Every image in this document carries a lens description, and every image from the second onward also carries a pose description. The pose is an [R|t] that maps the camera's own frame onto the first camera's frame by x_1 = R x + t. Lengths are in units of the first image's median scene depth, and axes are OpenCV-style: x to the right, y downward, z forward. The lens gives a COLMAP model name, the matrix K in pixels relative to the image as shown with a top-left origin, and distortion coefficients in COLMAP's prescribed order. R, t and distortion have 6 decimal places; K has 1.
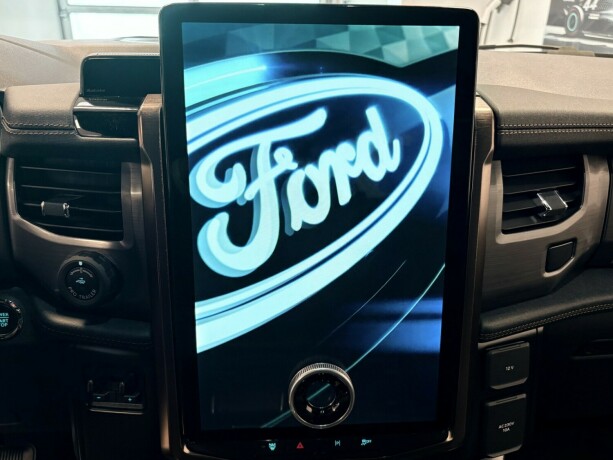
lens RADIAL K [[504.4, 0, 307.4], [0, 504.4, 228.9], [0, 0, 1]] dist [0.031342, -0.049215]
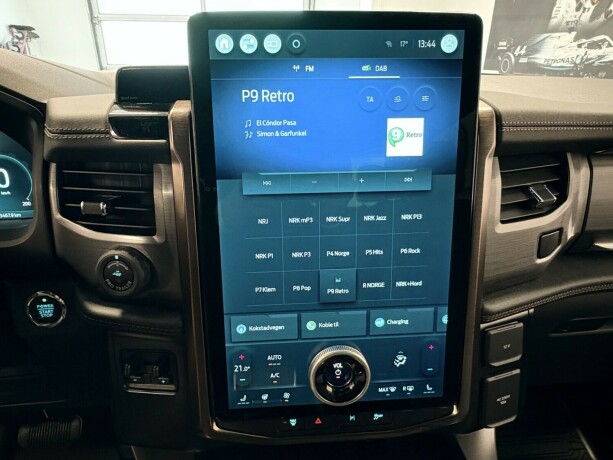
lens RADIAL K [[391.5, 0, 292.0], [0, 391.5, 227.7], [0, 0, 1]] dist [-0.001454, 0.002539]
pose [[0.999810, -0.018676, -0.005602, -0.061157], [0.018567, 0.999648, -0.018958, 0.025092], [0.005954, 0.018850, 0.999805, 0.148636]]
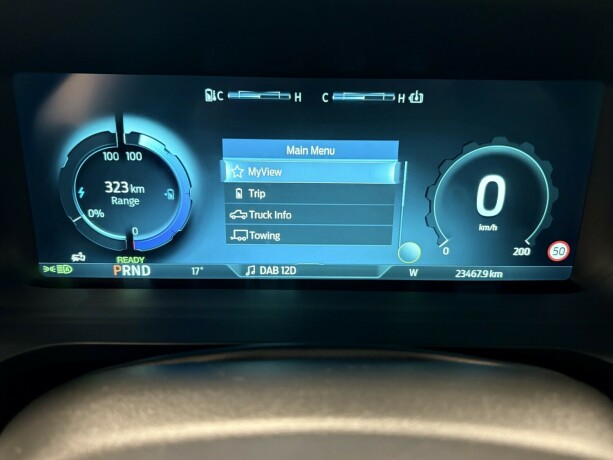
lens RADIAL K [[531.3, 0, 308.0], [0, 531.3, 230.1], [0, 0, 1]] dist [0.035788, -0.017416]
pose [[0.995579, 0.041236, -0.084398, -0.978101], [-0.039203, 0.998903, 0.025607, -0.103963], [0.085361, -0.022185, 0.996103, 0.509604]]
